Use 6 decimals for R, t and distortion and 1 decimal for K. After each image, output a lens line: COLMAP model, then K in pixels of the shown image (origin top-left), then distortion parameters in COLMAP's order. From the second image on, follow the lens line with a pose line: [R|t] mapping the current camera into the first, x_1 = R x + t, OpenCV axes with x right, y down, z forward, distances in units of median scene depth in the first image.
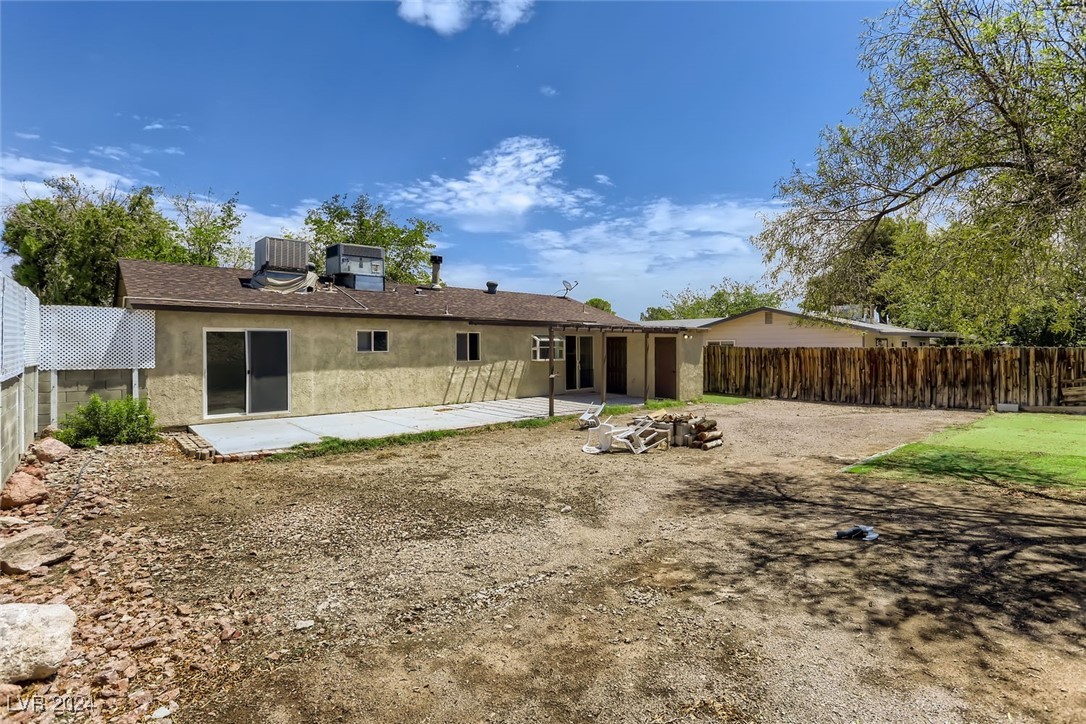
lens RADIAL K [[523.2, 0, 540.5], [0, 523.2, 355.0], [0, 0, 1]] dist [-0.034844, 0.020014]
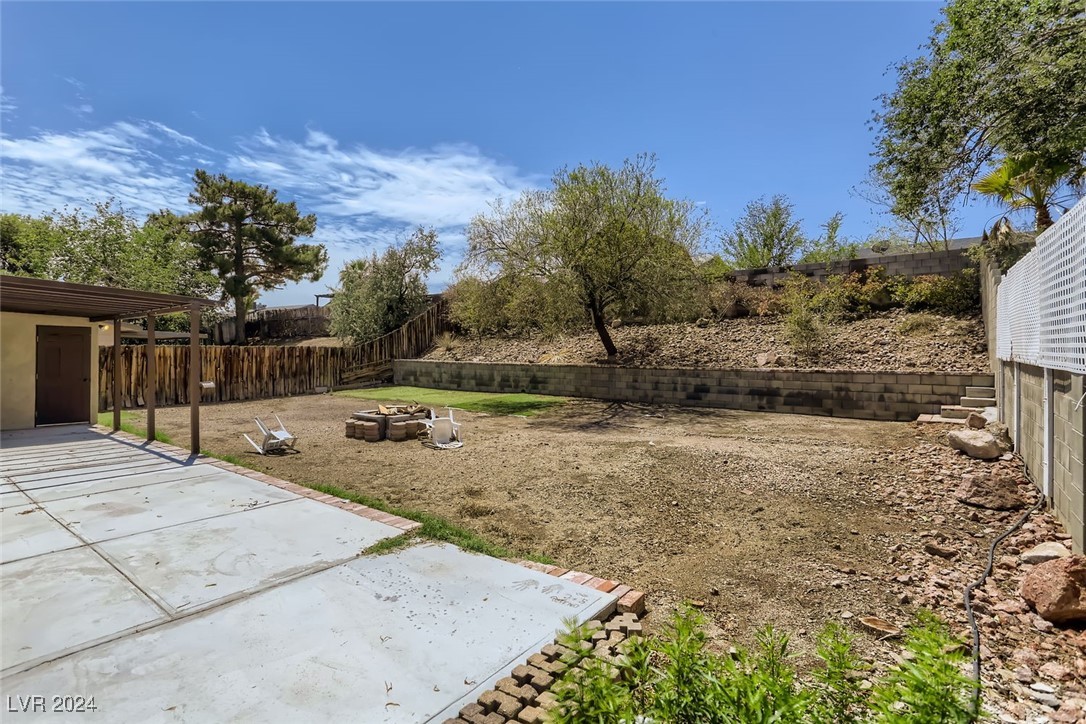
lens RADIAL K [[523.2, 0, 542.9], [0, 523.2, 358.7], [0, 0, 1]] dist [-0.034844, 0.020014]
pose [[-0.203626, -0.010696, 0.978990, -0.525095], [0.014706, 0.999794, 0.013982, 0.005416], [-0.978938, 0.017244, -0.203427, 0.605248]]
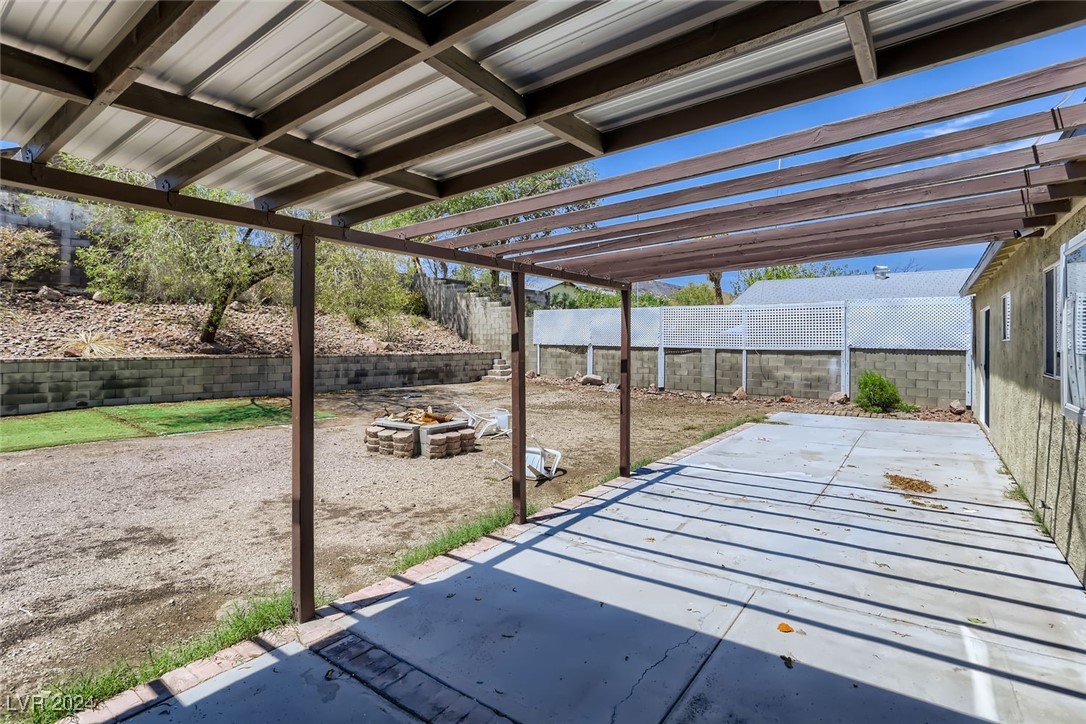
lens RADIAL K [[523.2, 0, 547.2], [0, 523.2, 336.1], [0, 0, 1]] dist [-0.034844, 0.020014]
pose [[-0.975839, -0.008603, -0.218320, 0.156216], [-0.010555, 0.999914, 0.007777, -0.007910], [0.218235, 0.009893, -0.975846, 1.185130]]
